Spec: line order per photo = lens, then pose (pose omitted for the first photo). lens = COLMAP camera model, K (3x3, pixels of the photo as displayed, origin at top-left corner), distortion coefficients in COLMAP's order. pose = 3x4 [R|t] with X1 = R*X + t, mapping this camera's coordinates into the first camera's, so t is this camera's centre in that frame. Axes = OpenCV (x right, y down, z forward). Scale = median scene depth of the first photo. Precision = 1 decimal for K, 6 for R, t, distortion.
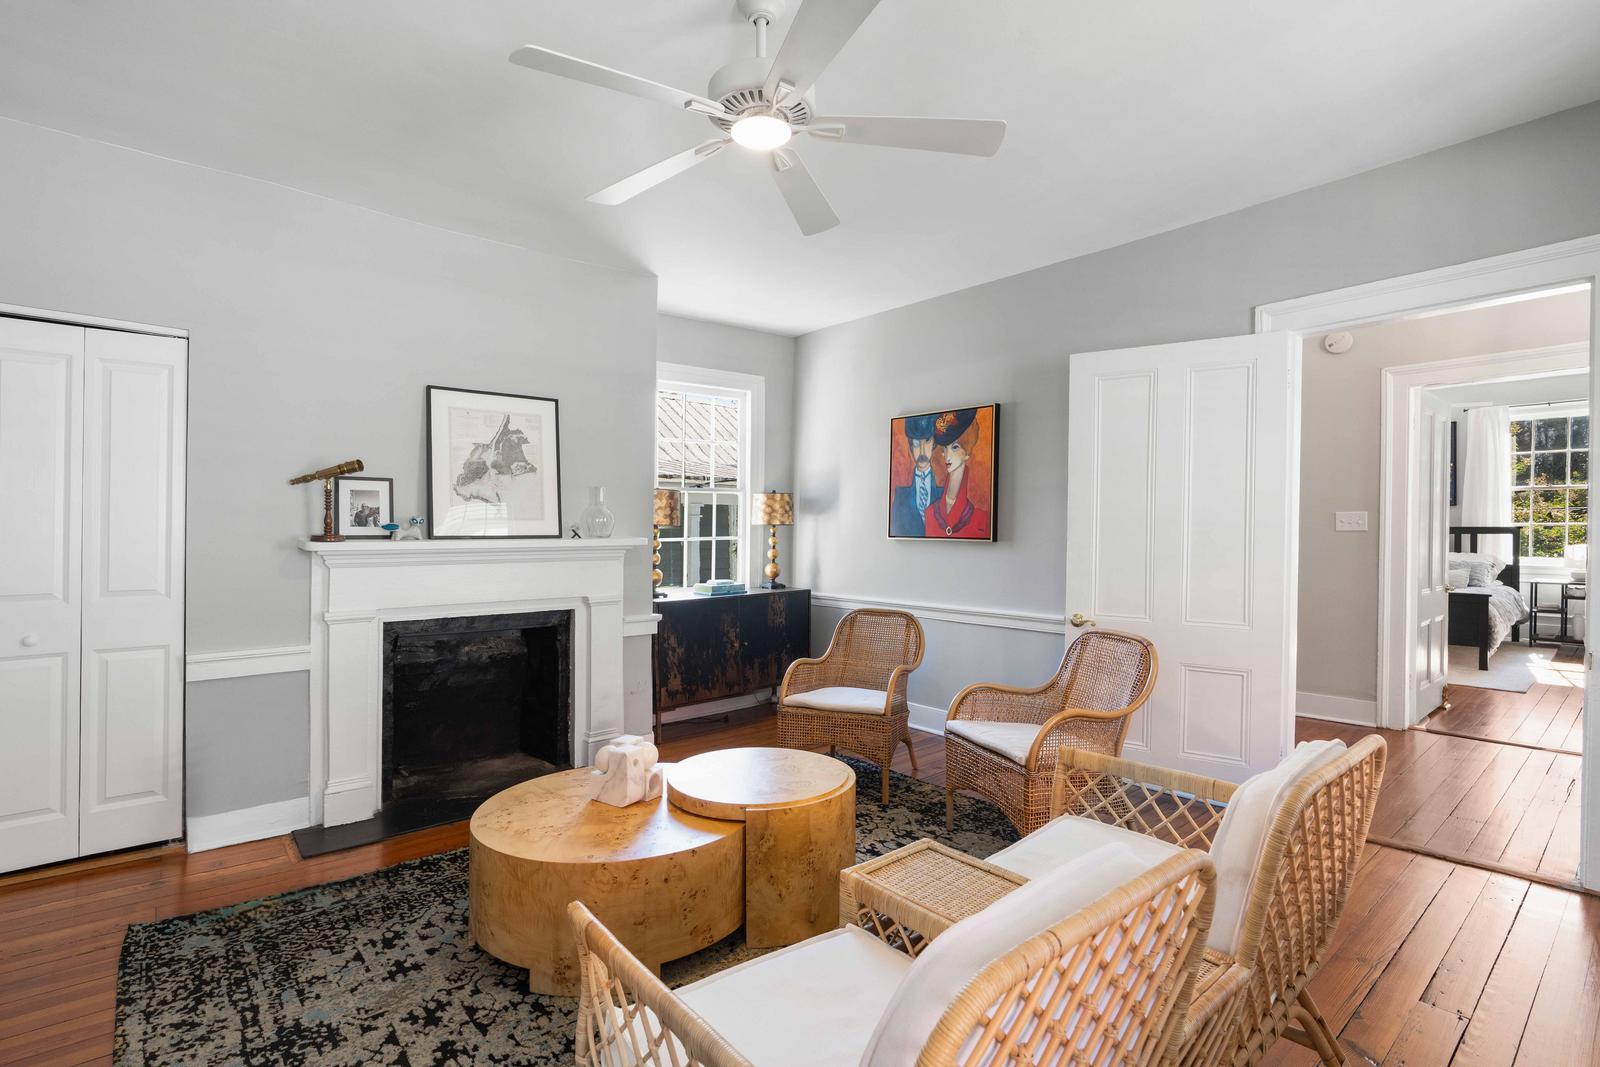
lens RADIAL K [[744.1, 0, 804.8], [0, 744.1, 529.5], [0, 0, 1]] dist [-0.003910, 0.000967]
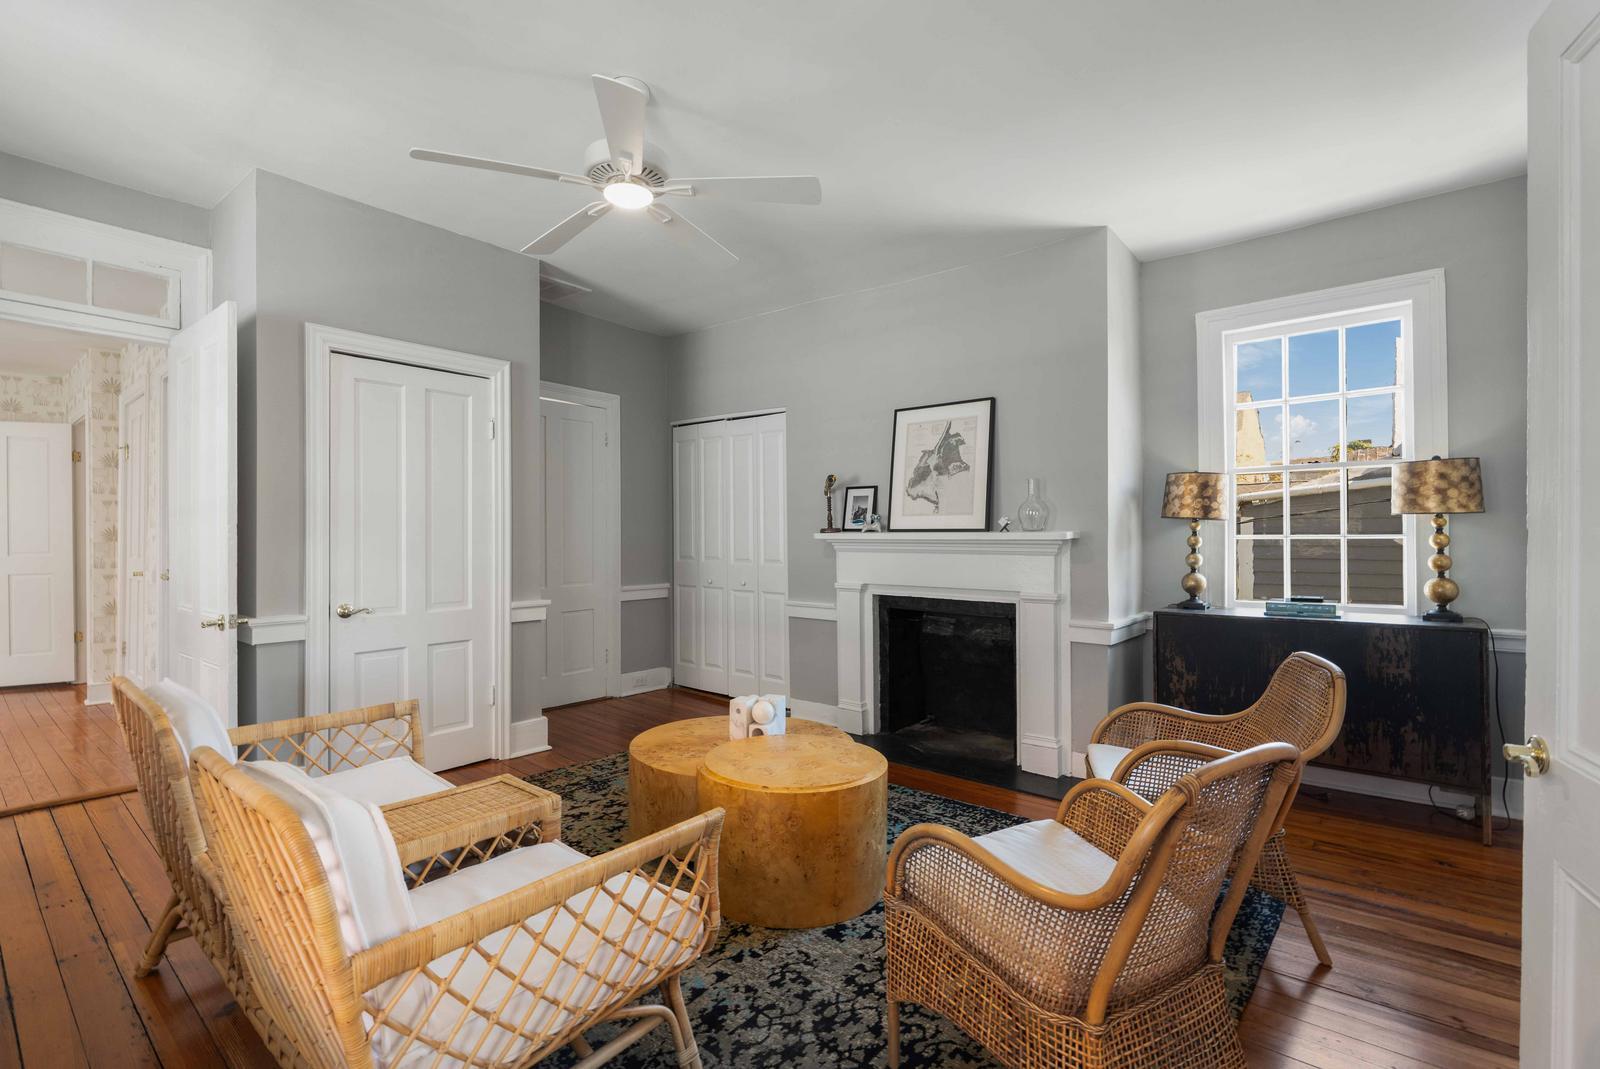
lens RADIAL K [[744.1, 0, 805.2], [0, 744.1, 534.3], [0, 0, 1]] dist [-0.003910, 0.000967]
pose [[0.192188, 0.000211, -0.981358, 0.678688], [-0.001702, 0.999999, -0.000118, 0.016694], [0.981357, 0.001693, 0.192188, 0.592334]]
